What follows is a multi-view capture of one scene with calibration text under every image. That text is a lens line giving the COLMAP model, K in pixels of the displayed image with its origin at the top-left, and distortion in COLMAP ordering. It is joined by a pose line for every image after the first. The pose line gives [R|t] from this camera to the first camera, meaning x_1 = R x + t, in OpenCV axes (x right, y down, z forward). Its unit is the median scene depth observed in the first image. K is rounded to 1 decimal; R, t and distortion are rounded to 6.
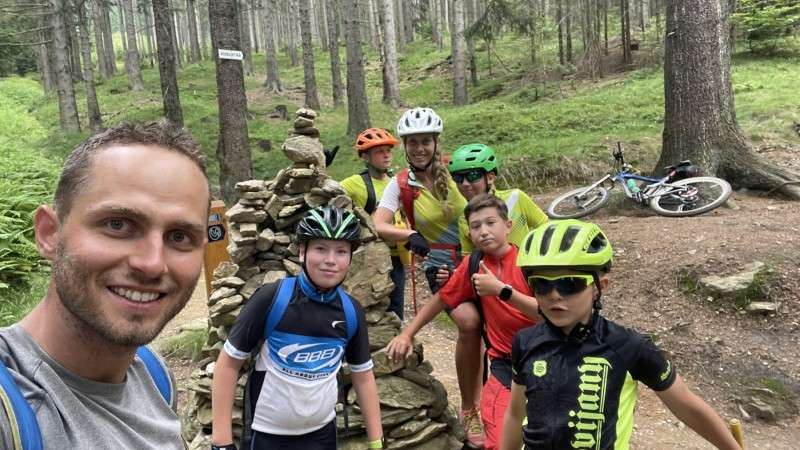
lens RADIAL K [[543.9, 0, 392.1], [0, 543.9, 229.8], [0, 0, 1]] dist [0.026623, 0.000070]
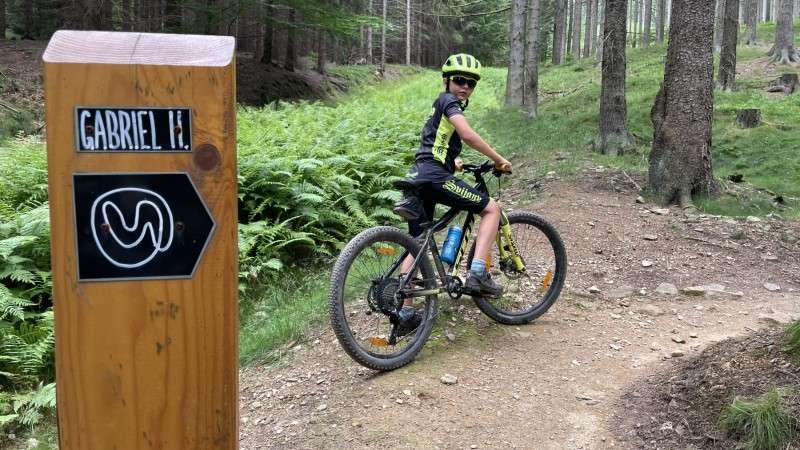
lens RADIAL K [[585.8, 0, 395.8], [0, 585.8, 223.5], [0, 0, 1]] dist [0.002341, -0.010951]
pose [[0.711091, 0.139284, -0.689166, -0.037869], [-0.148598, 0.987812, 0.046316, -0.003532], [0.687218, 0.069474, 0.723122, 0.232511]]
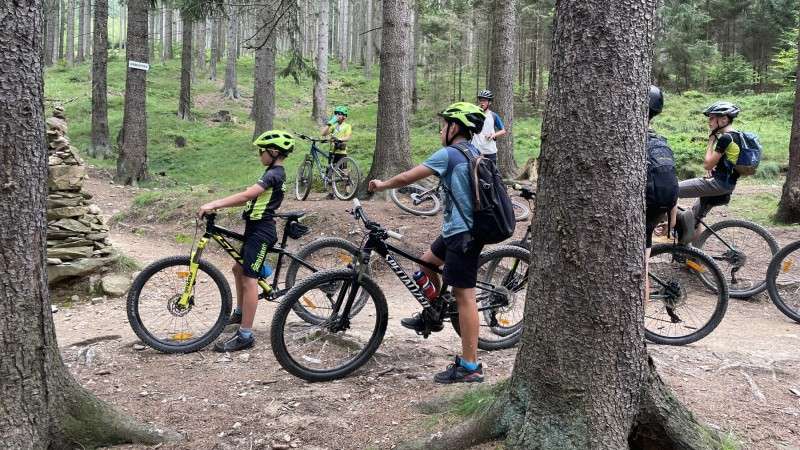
lens RADIAL K [[585.8, 0, 402.9], [0, 585.8, 223.1], [0, 0, 1]] dist [0.002341, -0.010951]
pose [[0.992839, 0.112078, 0.041340, 0.207735], [-0.109238, 0.991854, -0.065525, 0.045872], [-0.048347, 0.060540, 0.996994, -0.254872]]
